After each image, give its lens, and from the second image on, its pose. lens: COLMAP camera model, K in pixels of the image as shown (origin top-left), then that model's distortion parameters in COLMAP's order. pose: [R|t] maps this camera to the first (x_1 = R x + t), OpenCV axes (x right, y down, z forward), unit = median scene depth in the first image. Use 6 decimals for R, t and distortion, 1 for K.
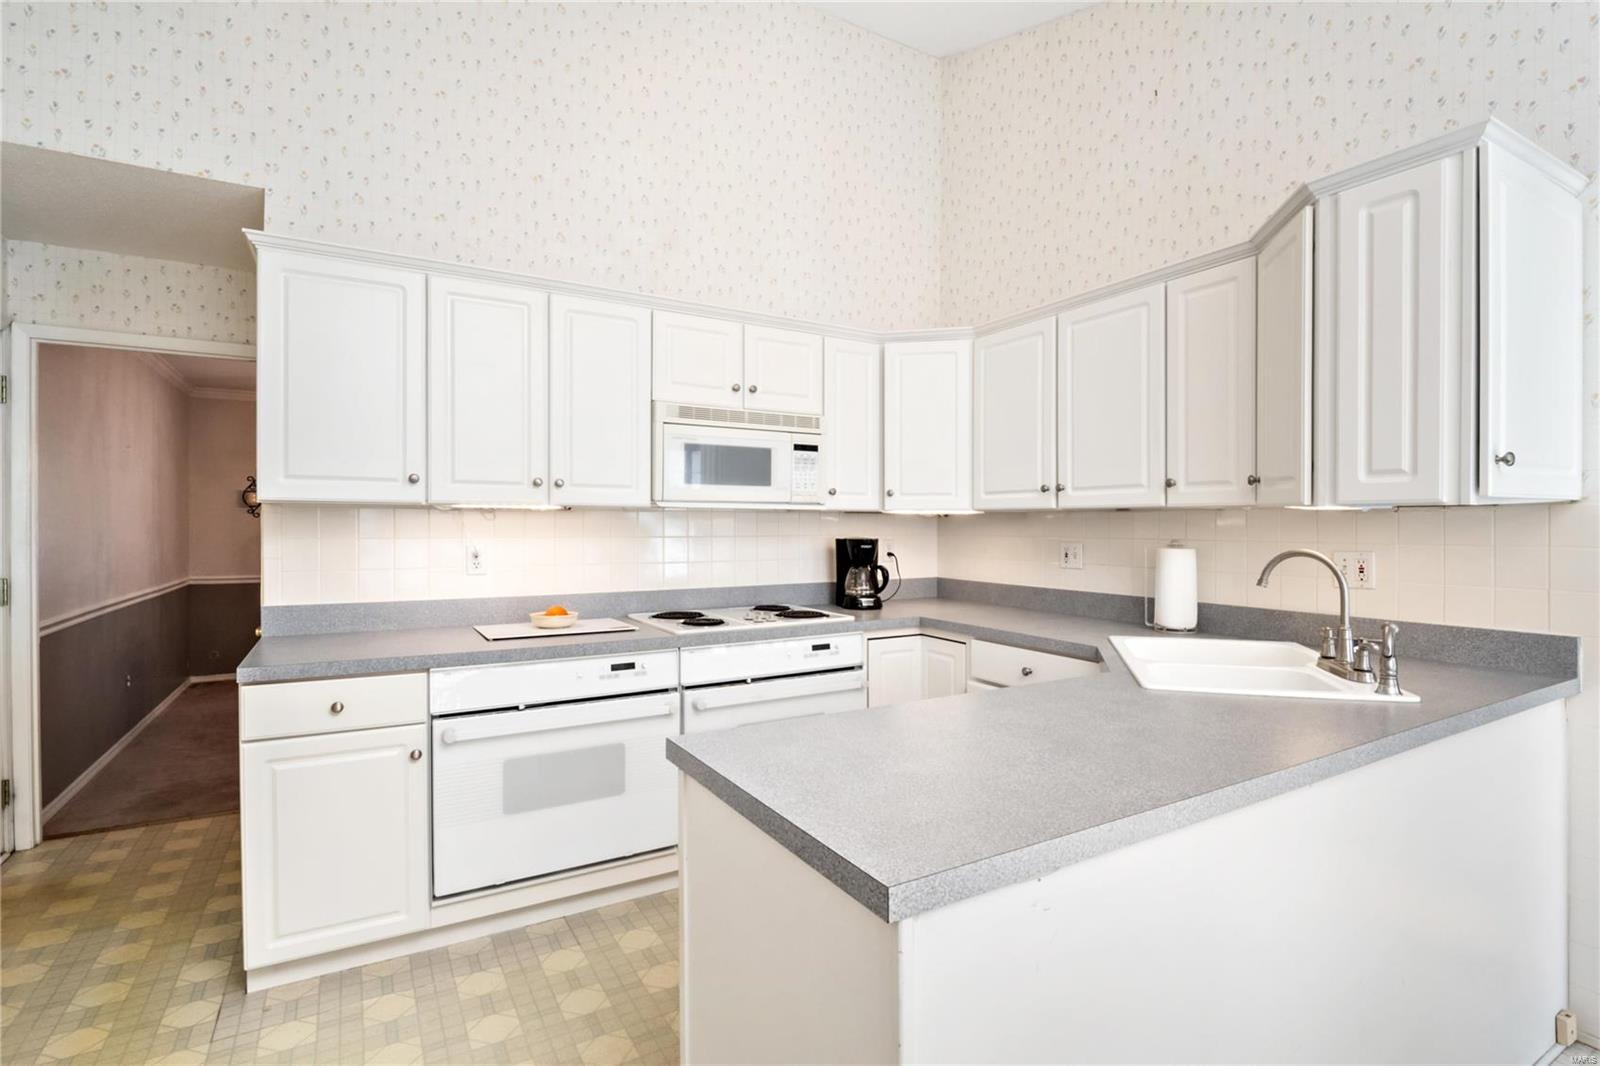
lens RADIAL K [[748.3, 0, 800.0], [0, 748.3, 533.0], [0, 0, 1]] dist [-0.010635, -0.000765]
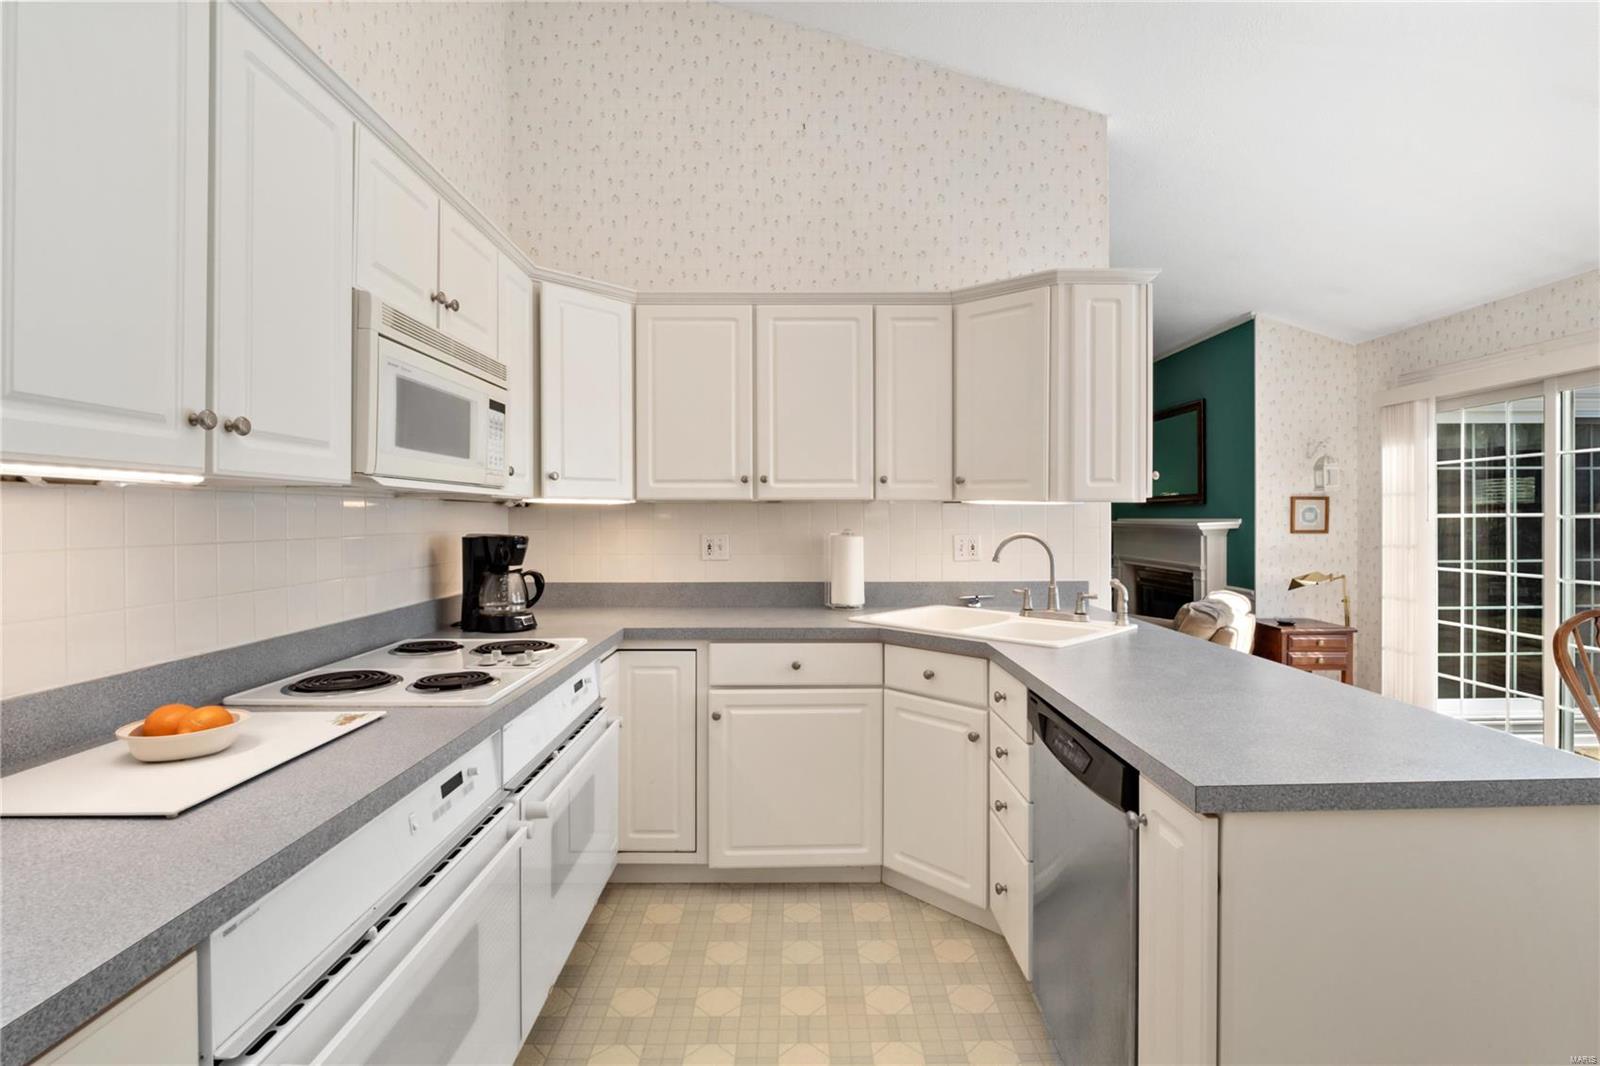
lens RADIAL K [[758.7, 0, 799.3], [0, 758.7, 517.1], [0, 0, 1]] dist [0.000502, 0.000304]
pose [[0.502649, -0.004518, 0.864479, -0.512498], [0.015382, 0.999875, -0.003718, -0.005304], [-0.864354, 0.015166, 0.502655, 0.451814]]
